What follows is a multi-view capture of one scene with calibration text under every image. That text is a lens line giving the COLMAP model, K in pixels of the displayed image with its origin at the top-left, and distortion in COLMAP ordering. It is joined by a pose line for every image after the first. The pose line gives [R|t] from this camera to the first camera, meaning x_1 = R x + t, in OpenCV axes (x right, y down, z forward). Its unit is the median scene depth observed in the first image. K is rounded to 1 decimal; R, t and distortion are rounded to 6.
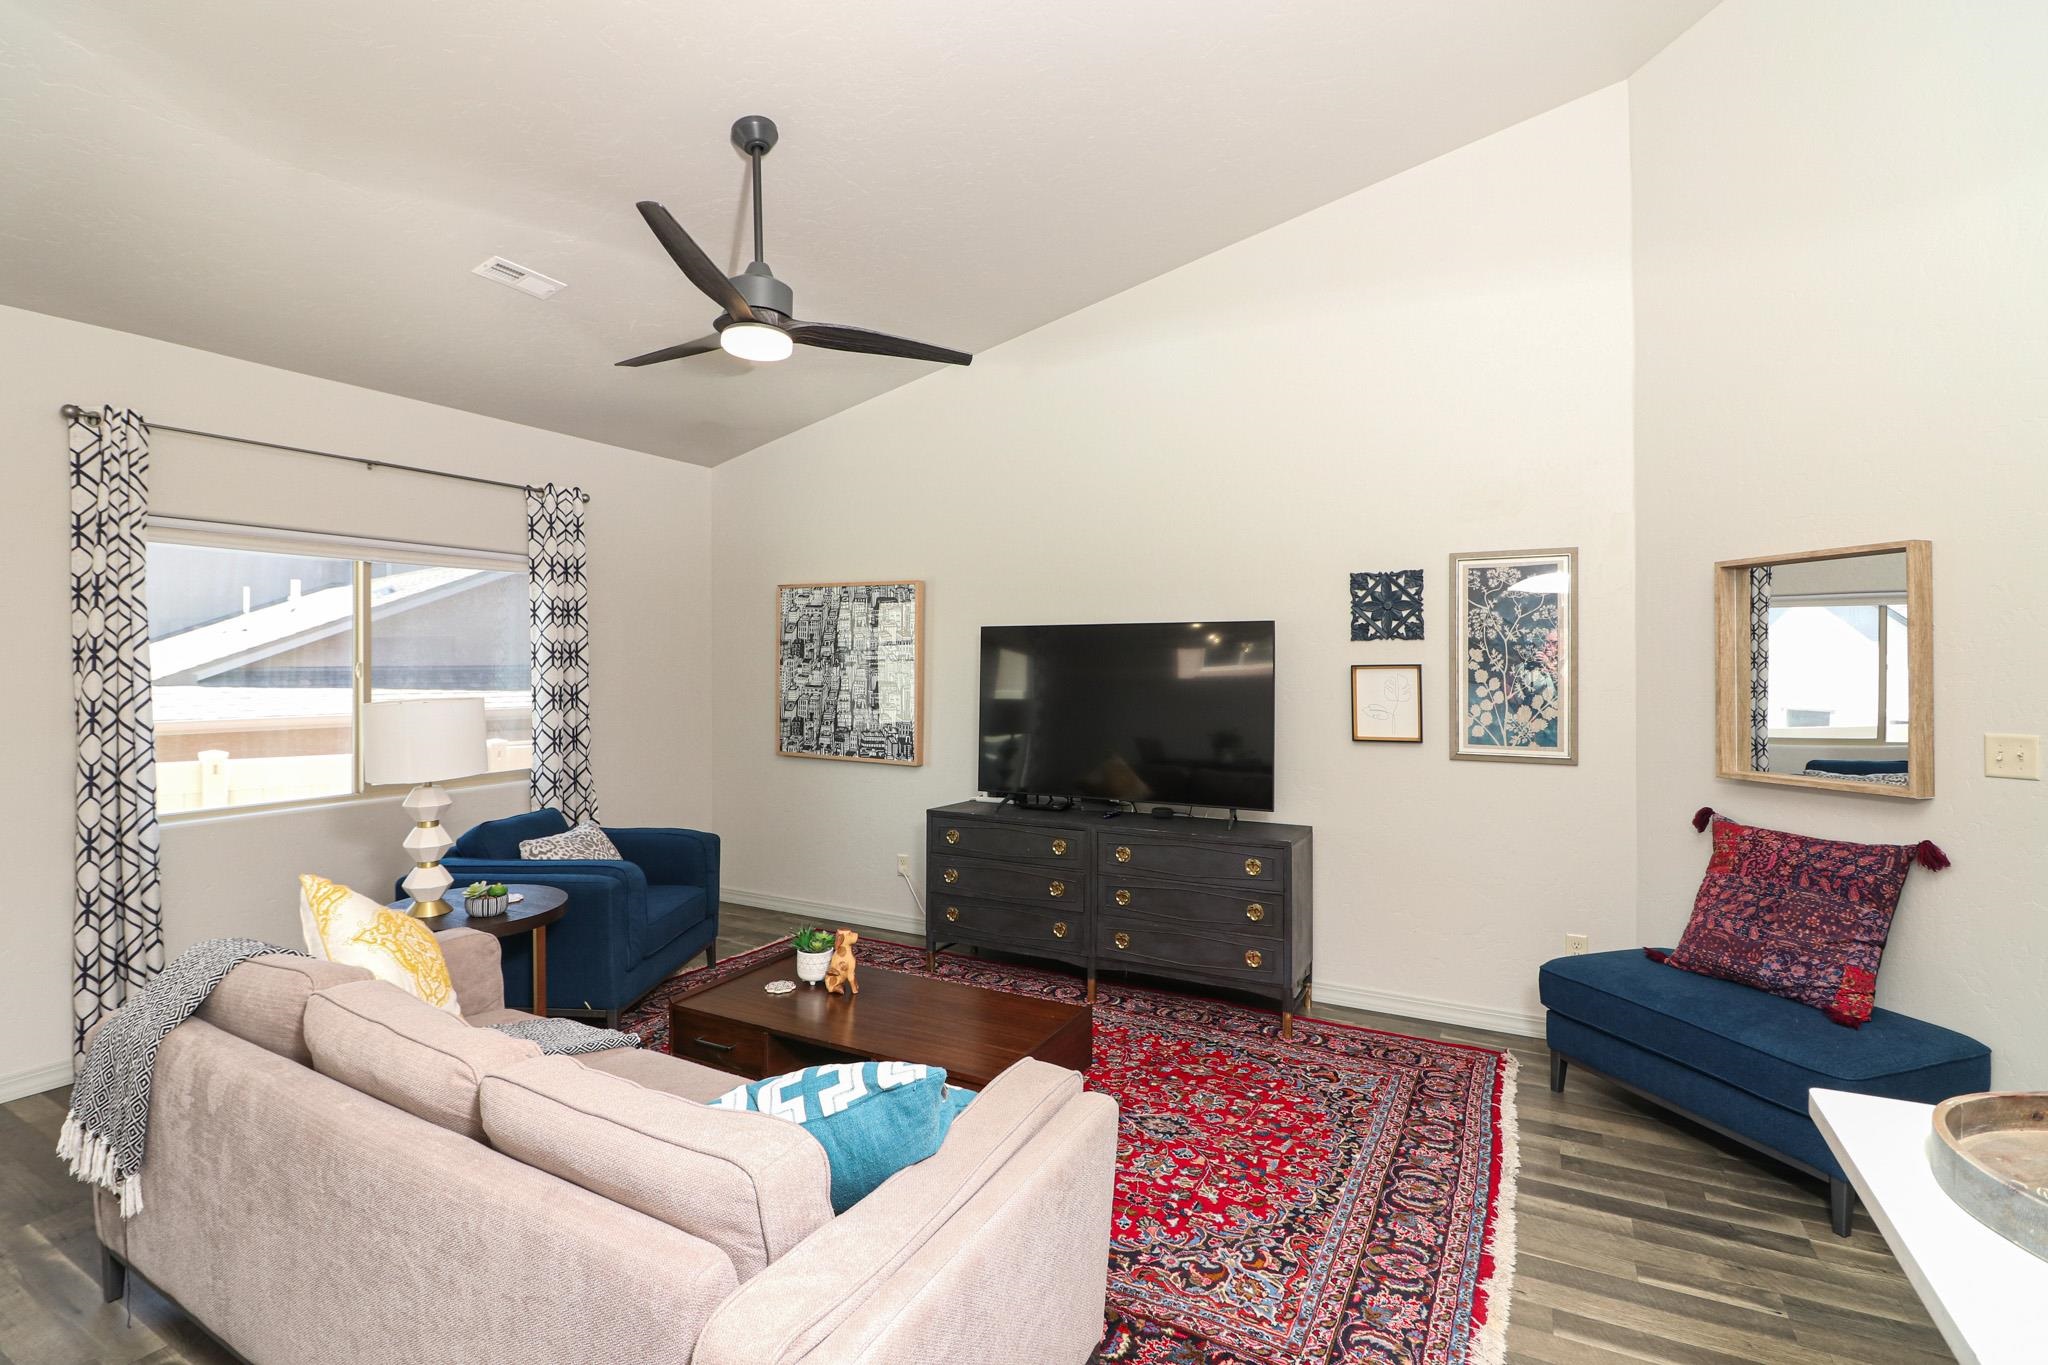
lens RADIAL K [[945.7, 0, 987.2], [0, 945.7, 660.8], [0, 0, 1]] dist [-0.012169, -0.006505]
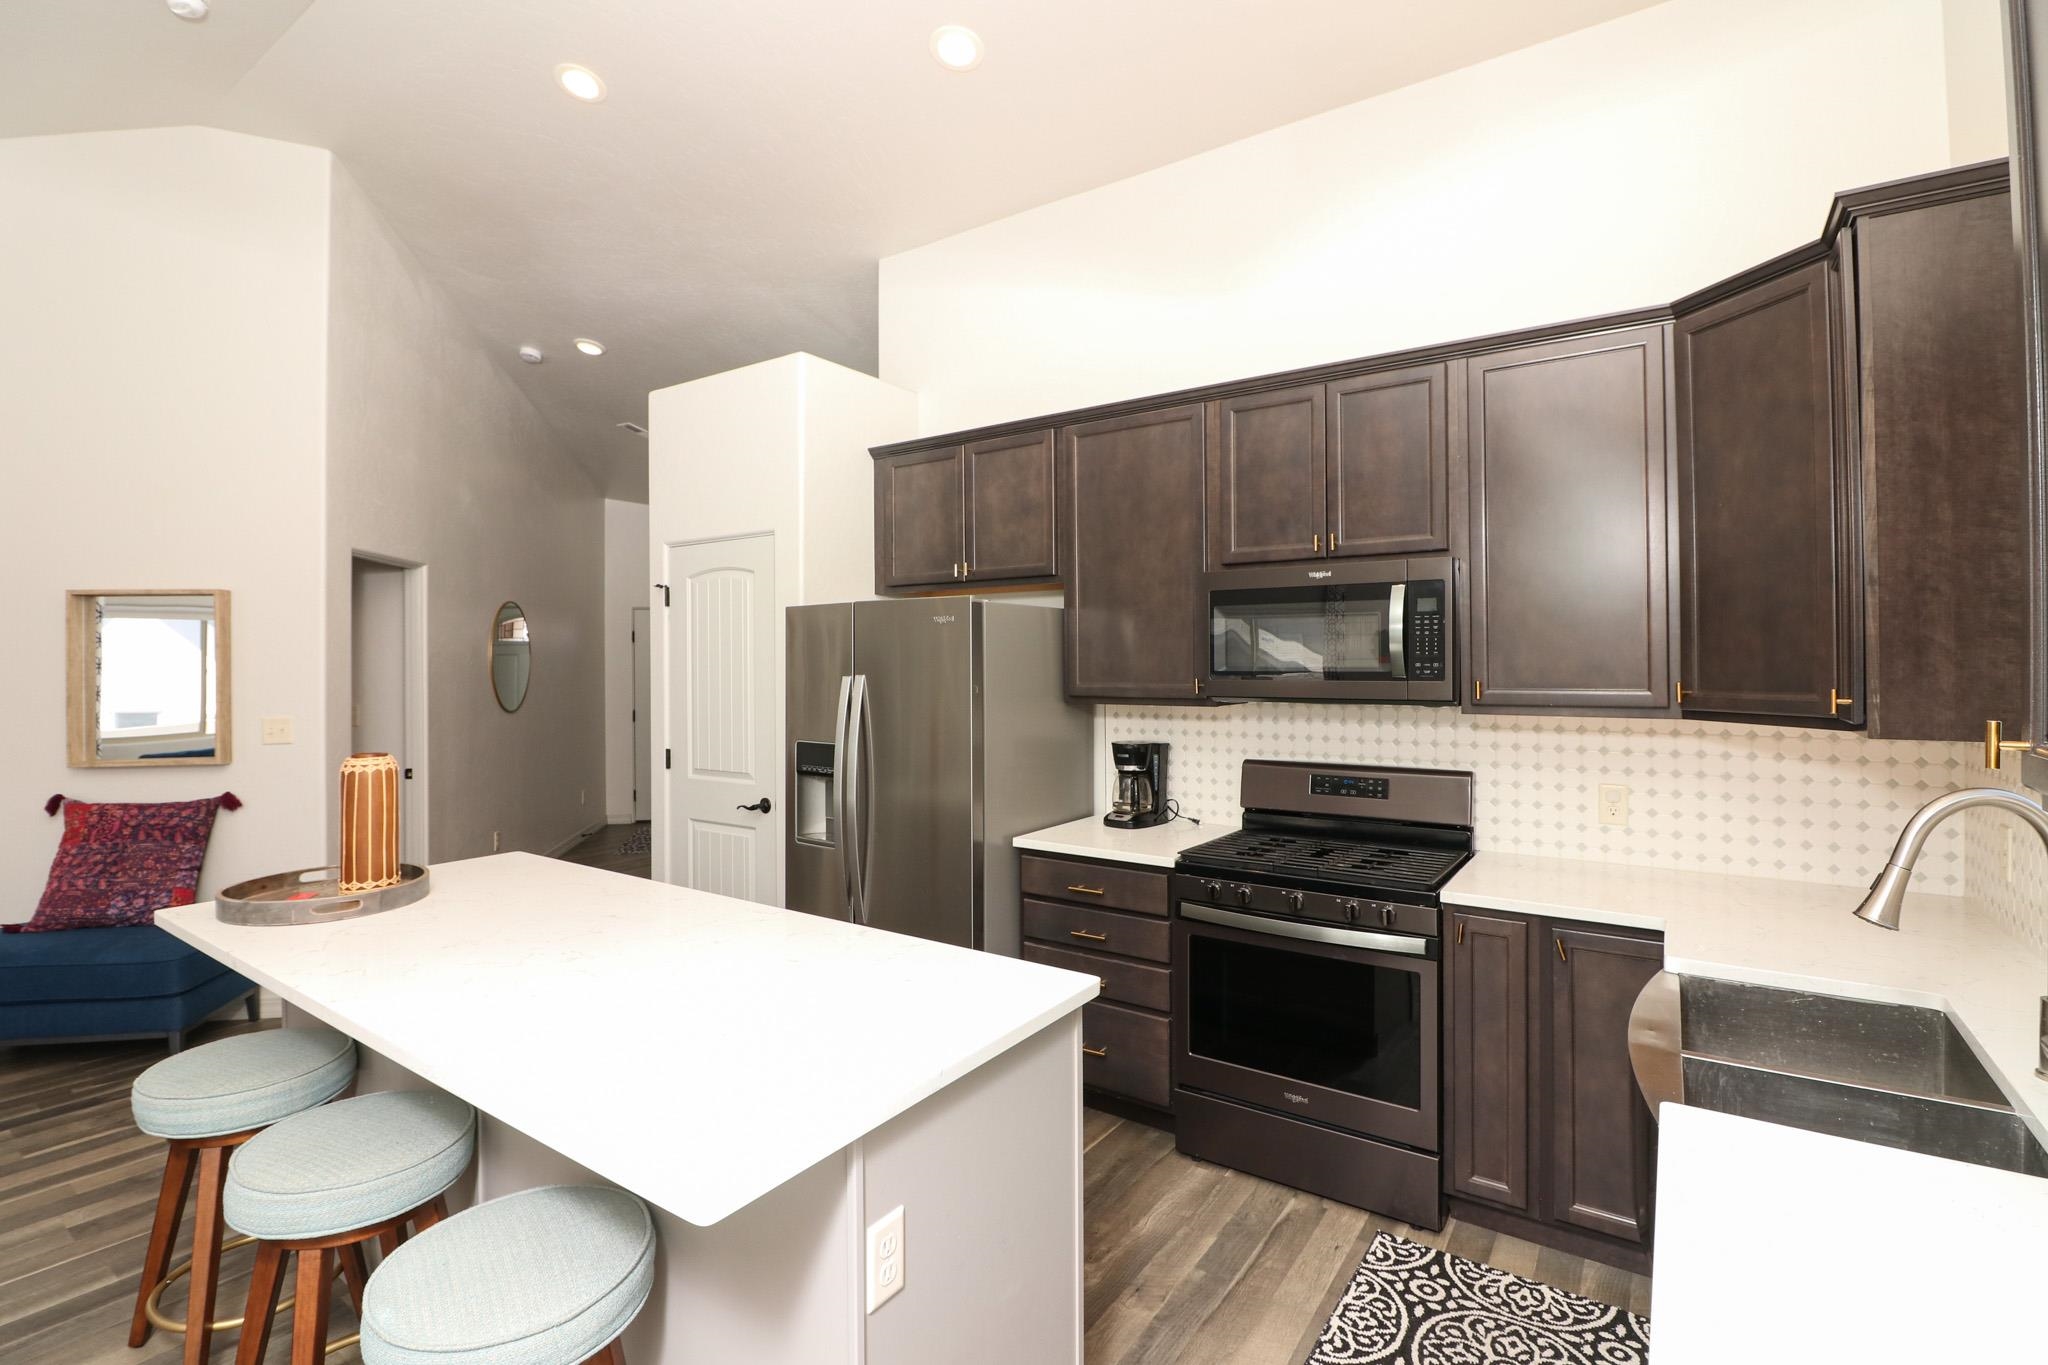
lens RADIAL K [[945.7, 0, 1034.7], [0, 945.7, 651.6], [0, 0, 1]] dist [-0.012169, -0.006505]
pose [[0.079729, 0.009182, 0.996774, -0.265970], [0.000778, 0.999957, -0.009274, -0.011927], [-0.996816, 0.001514, 0.079718, -0.289629]]
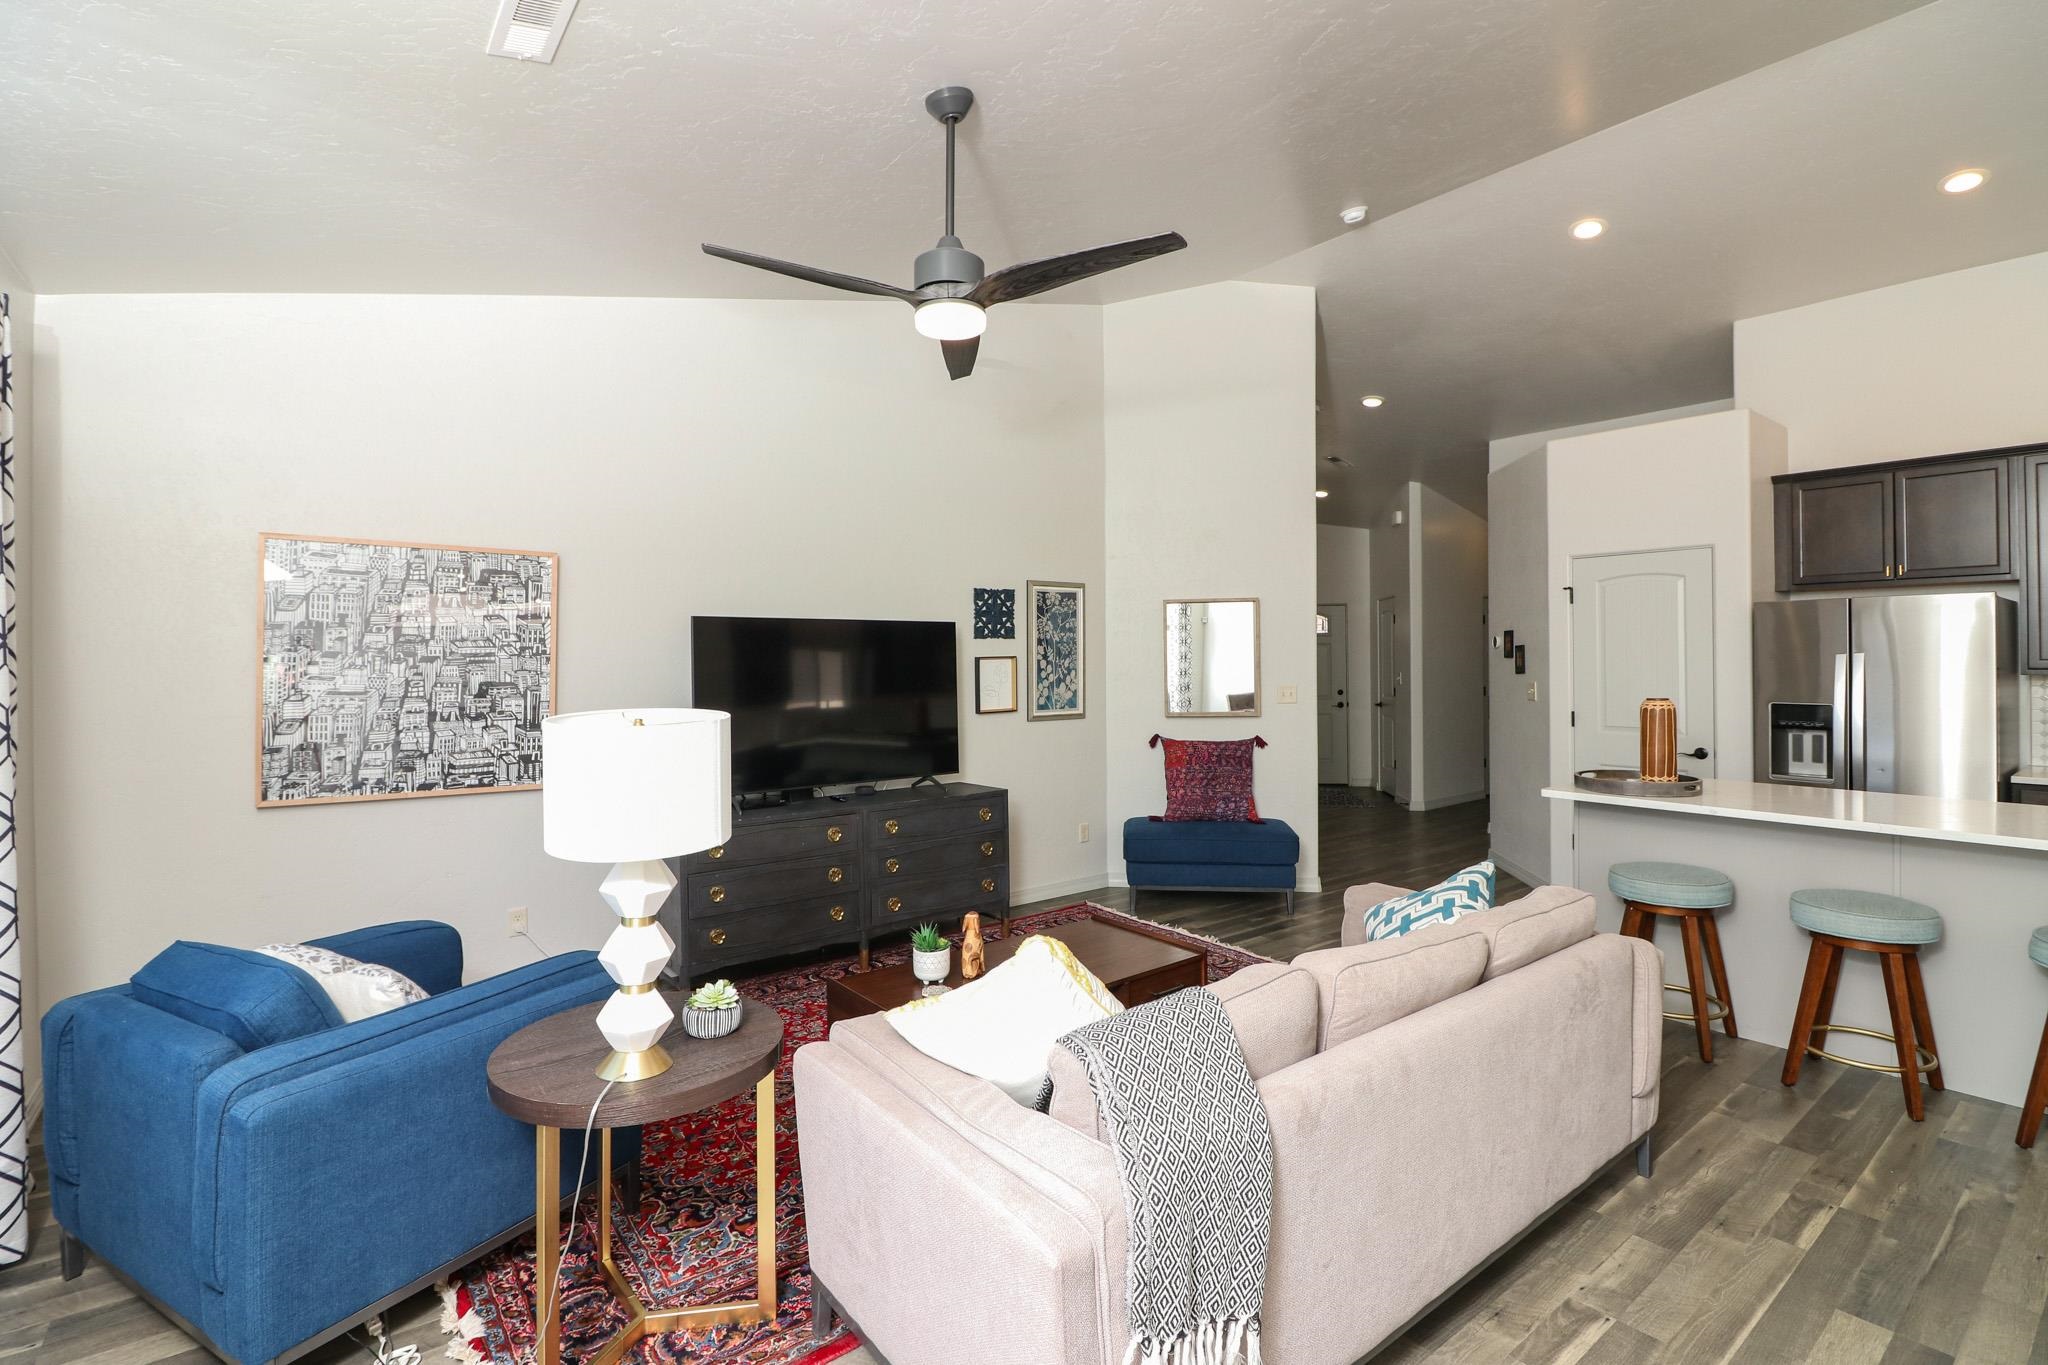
lens RADIAL K [[945.7, 0, 1008.6], [0, 945.7, 657.1], [0, 0, 1]] dist [-0.012169, -0.006505]
pose [[0.387845, -0.003484, 0.921718, -0.887741], [0.002334, 0.999993, 0.002798, 0.001266], [-0.921722, 0.001066, 0.387851, 0.471169]]
